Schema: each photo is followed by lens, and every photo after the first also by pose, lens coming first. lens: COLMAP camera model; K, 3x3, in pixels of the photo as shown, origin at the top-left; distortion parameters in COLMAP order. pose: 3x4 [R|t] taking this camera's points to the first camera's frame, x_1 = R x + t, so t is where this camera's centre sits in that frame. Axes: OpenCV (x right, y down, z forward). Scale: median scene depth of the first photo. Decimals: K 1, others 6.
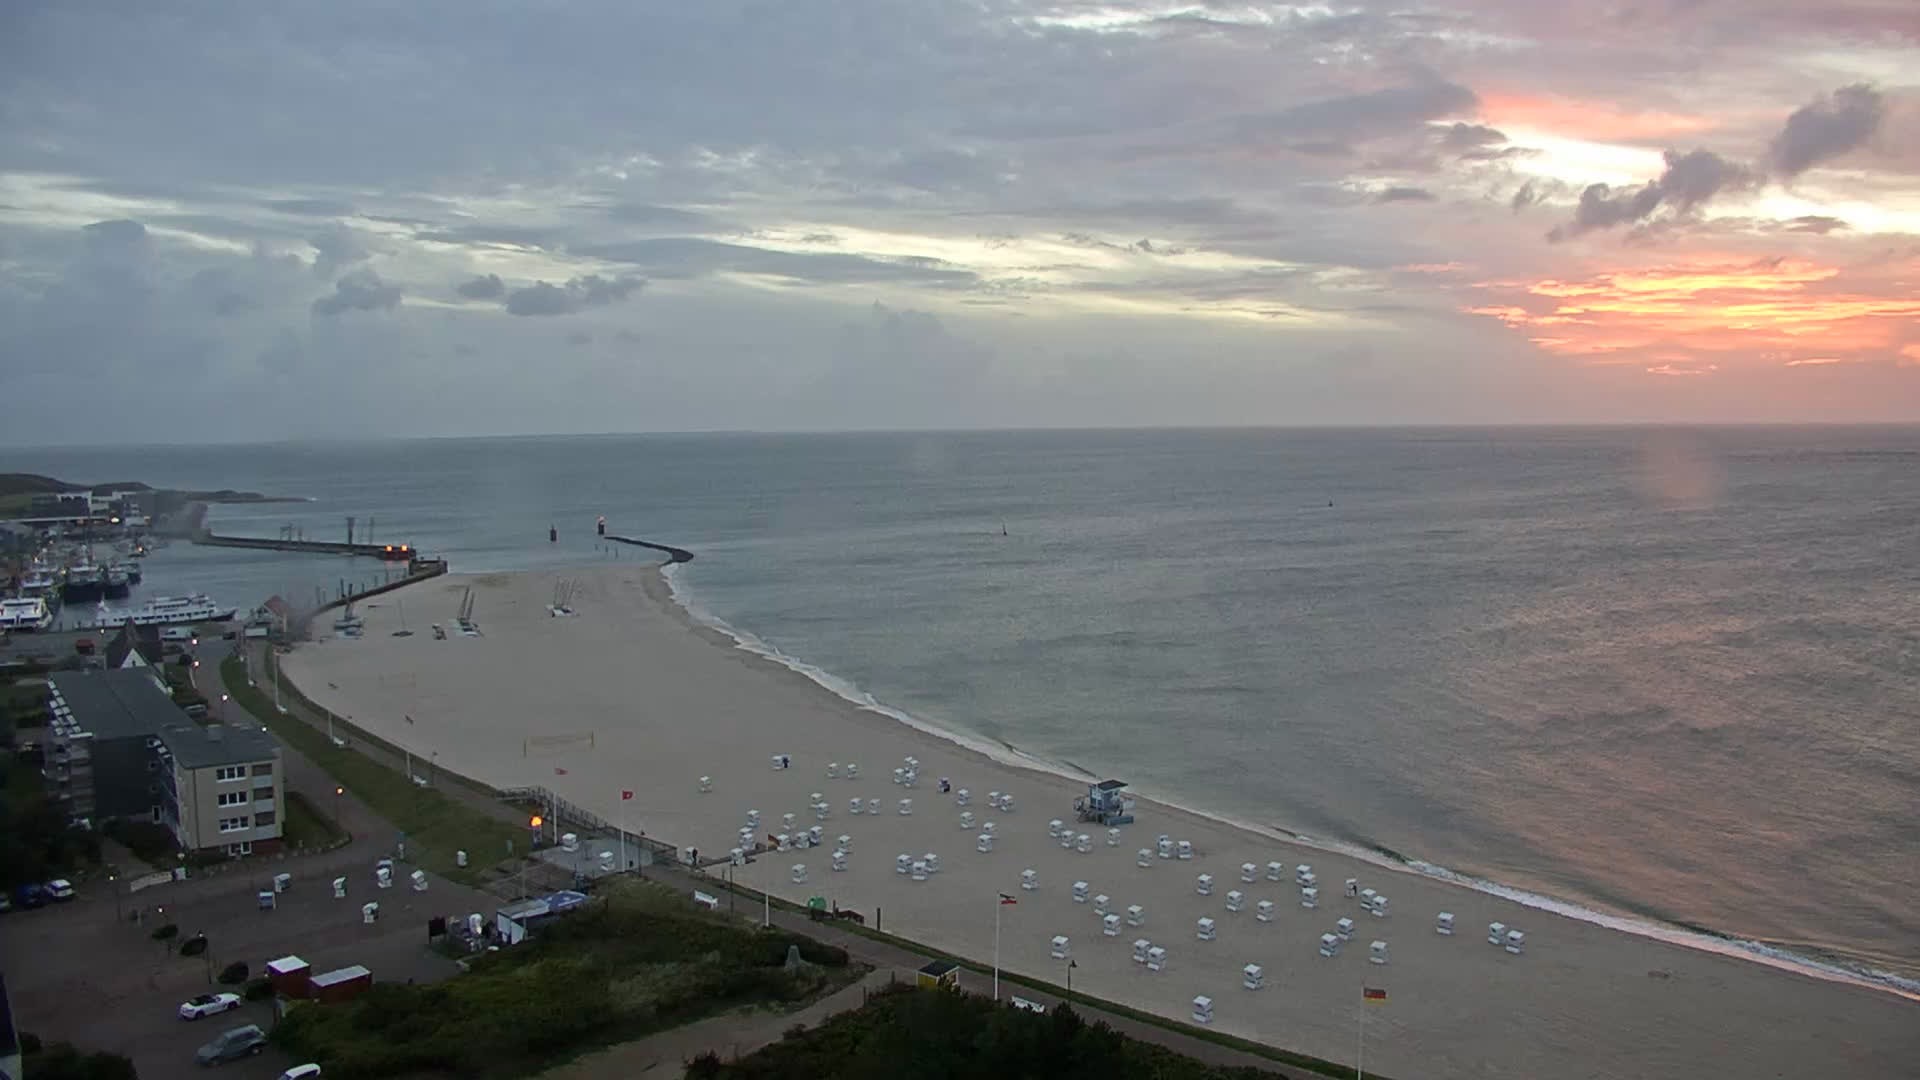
lens RADIAL K [[1544.0, 0, 956.6], [0, 1544.0, 537.6], [0, 0, 1]] dist [-0.130075, 0.074137]
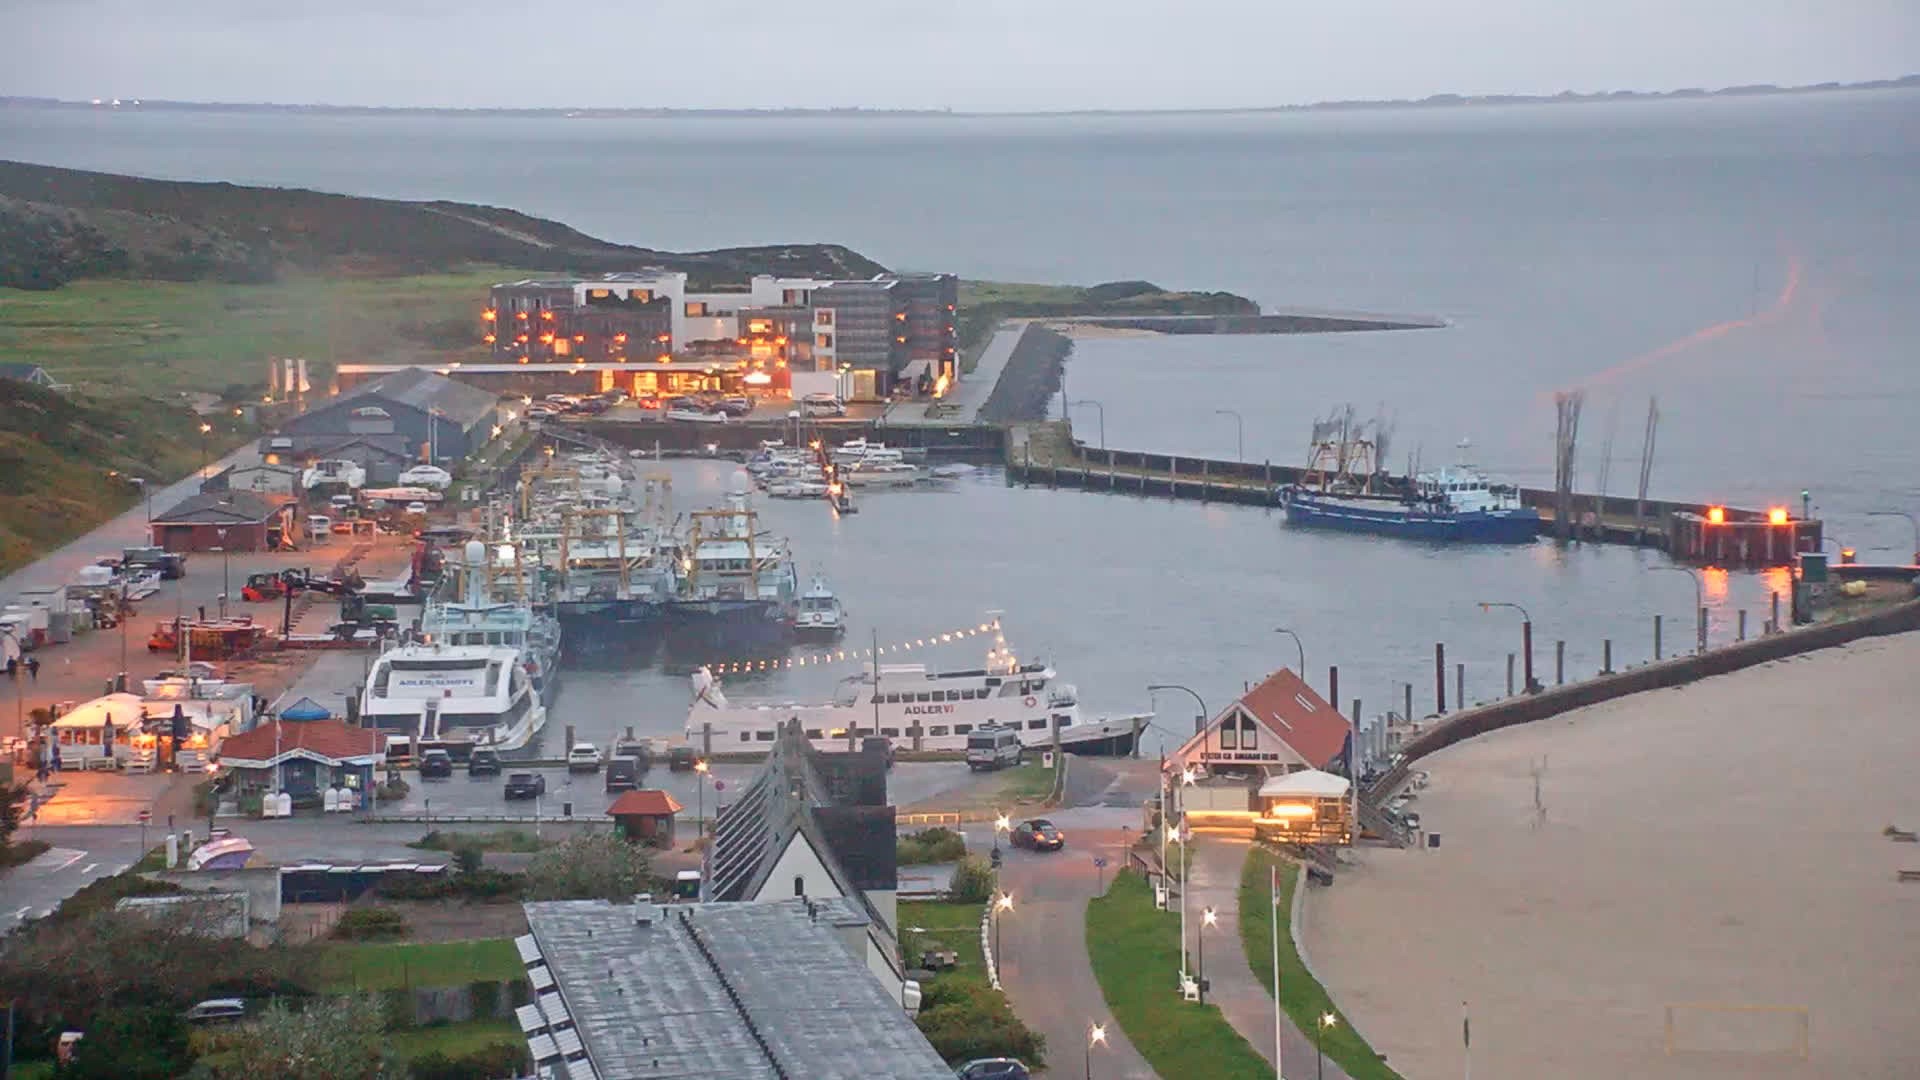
lens RADIAL K [[1544.0, 0, 963.4], [0, 1544.0, 529.1], [0, 0, 1]] dist [-0.130075, 0.074137]
pose [[0.882633, 0.037982, -0.468526, -0.393211], [-0.036767, 0.999255, 0.011743, 0.012055], [0.468623, 0.006862, 0.883371, 0.762960]]
